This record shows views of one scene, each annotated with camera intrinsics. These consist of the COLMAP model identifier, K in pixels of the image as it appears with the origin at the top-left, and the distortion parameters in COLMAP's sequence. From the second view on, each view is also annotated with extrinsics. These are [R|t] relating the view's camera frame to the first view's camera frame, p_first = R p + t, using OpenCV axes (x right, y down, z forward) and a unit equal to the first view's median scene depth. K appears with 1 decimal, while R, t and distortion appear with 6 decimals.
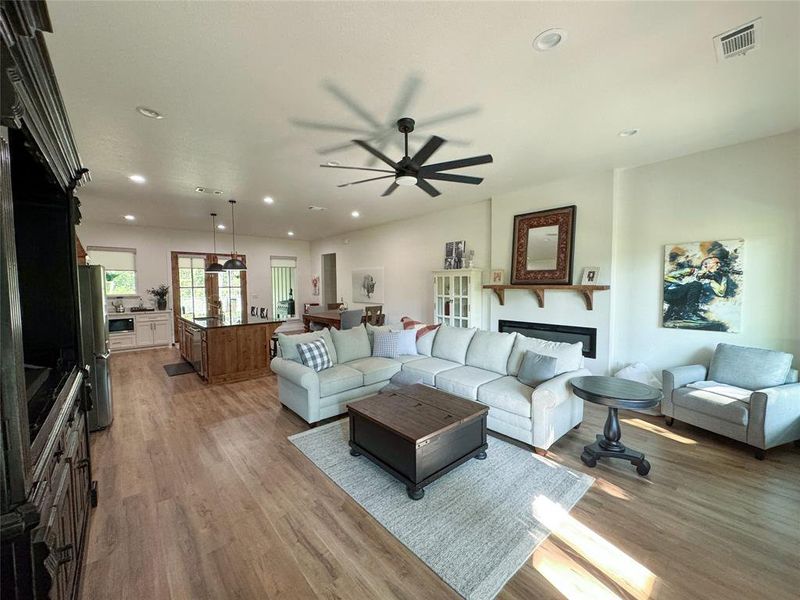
lens RADIAL K [[319.5, 0, 400.0], [0, 319.5, 300.0], [0, 0, 1]] dist [-0.000705, -0.000039]
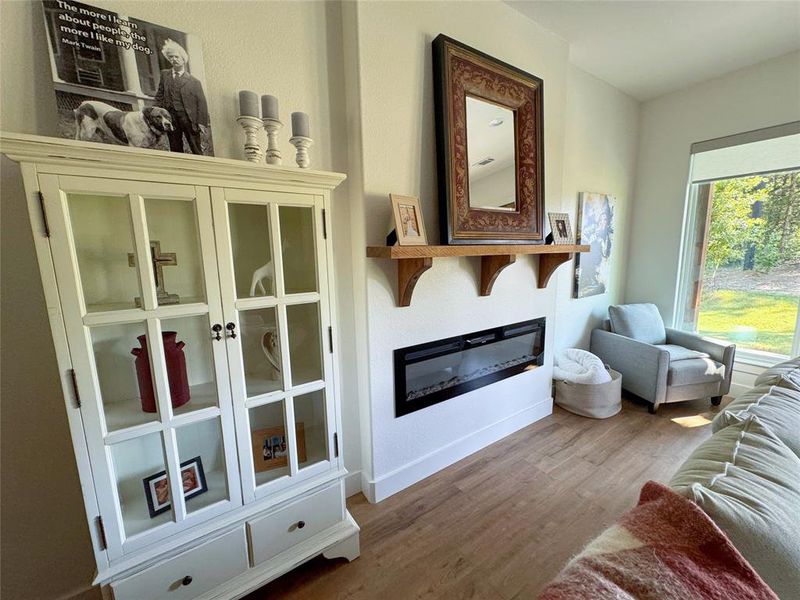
lens RADIAL K [[319.5, 0, 400.0], [0, 319.5, 300.0], [0, 0, 1]] dist [-0.000705, -0.000039]
pose [[0.134300, -0.150559, 0.979436, -0.013241], [0.070798, 0.987322, 0.142063, -0.037030], [-0.988408, 0.050263, 0.143256, 0.897338]]
